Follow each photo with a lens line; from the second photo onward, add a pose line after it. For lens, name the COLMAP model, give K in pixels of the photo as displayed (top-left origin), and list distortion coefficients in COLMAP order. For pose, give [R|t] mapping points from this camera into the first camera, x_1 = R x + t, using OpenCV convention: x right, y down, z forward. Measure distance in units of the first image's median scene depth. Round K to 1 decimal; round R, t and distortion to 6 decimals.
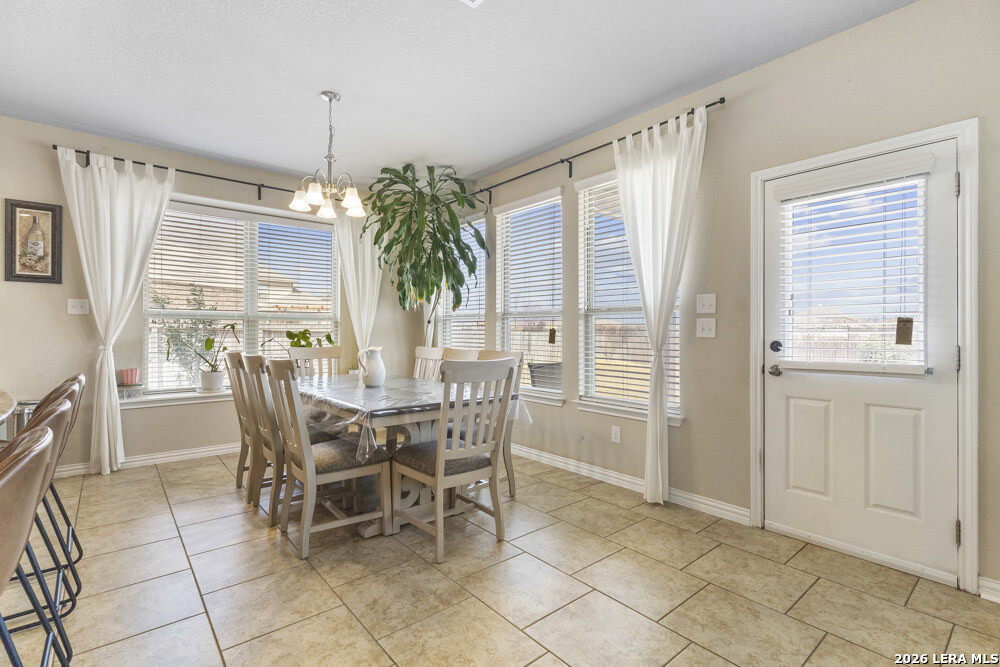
lens RADIAL K [[461.6, 0, 497.5], [0, 461.6, 330.1], [0, 0, 1]] dist [-0.001615, 0.002356]
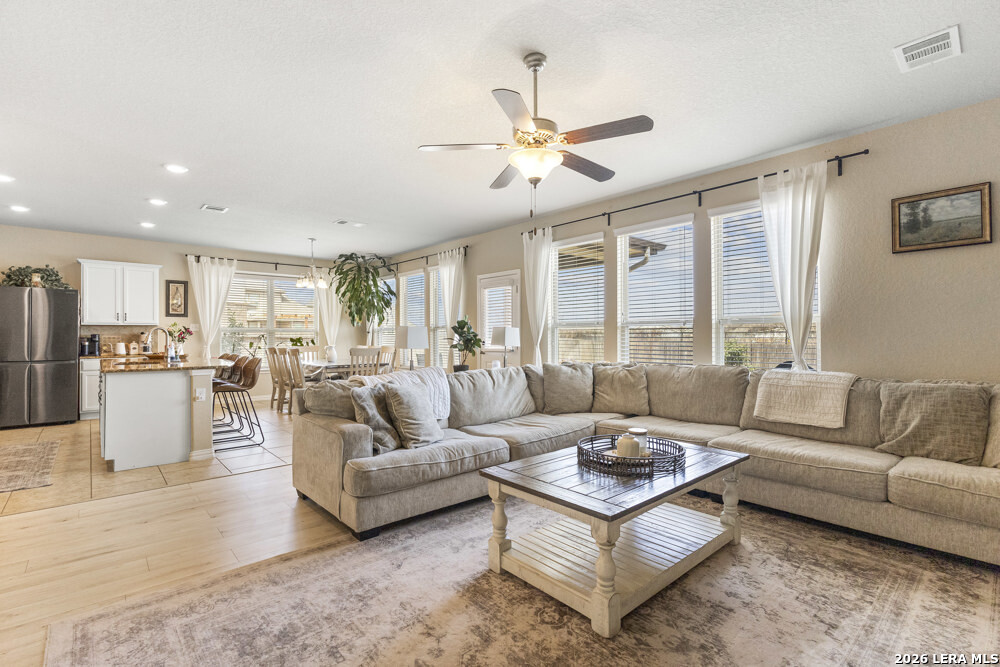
lens RADIAL K [[461.6, 0, 499.3], [0, 461.6, 331.1], [0, 0, 1]] dist [-0.001615, 0.002356]
pose [[0.999730, -0.006247, 0.022375, 0.482955], [0.006348, 0.999970, -0.004447, -0.015877], [-0.022347, 0.004588, 0.999740, -1.231329]]
